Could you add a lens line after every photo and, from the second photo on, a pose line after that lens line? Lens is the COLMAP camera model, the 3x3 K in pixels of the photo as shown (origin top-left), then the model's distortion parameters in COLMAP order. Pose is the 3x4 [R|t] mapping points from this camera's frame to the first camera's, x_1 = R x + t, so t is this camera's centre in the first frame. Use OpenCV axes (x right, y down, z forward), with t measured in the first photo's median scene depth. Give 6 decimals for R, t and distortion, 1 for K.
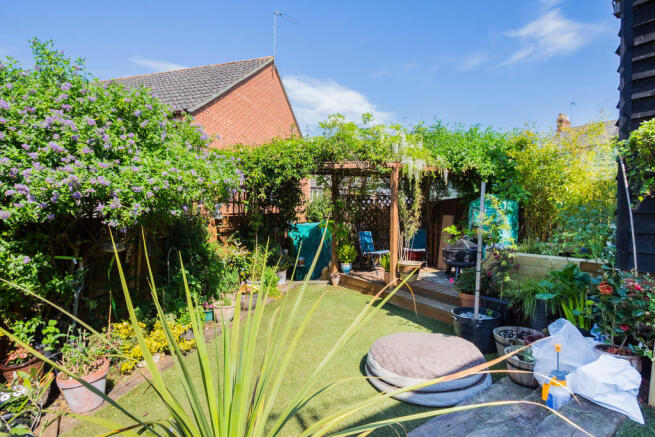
lens RADIAL K [[334.6, 0, 324.5], [0, 334.6, 215.7], [0, 0, 1]] dist [-0.017016, -0.001470]
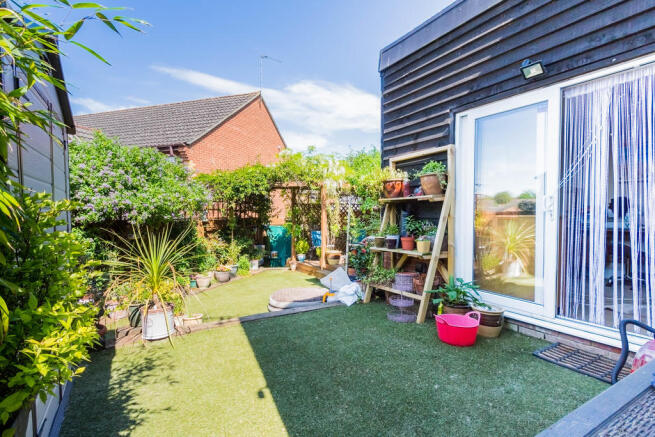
lens RADIAL K [[334.6, 0, 330.6], [0, 334.6, 220.3], [0, 0, 1]] dist [-0.017016, -0.001470]
pose [[0.999394, 0.001306, -0.034774, 0.306036], [-0.001241, 0.999997, 0.001896, 0.001991], [0.034777, -0.001851, 0.999393, -0.472853]]
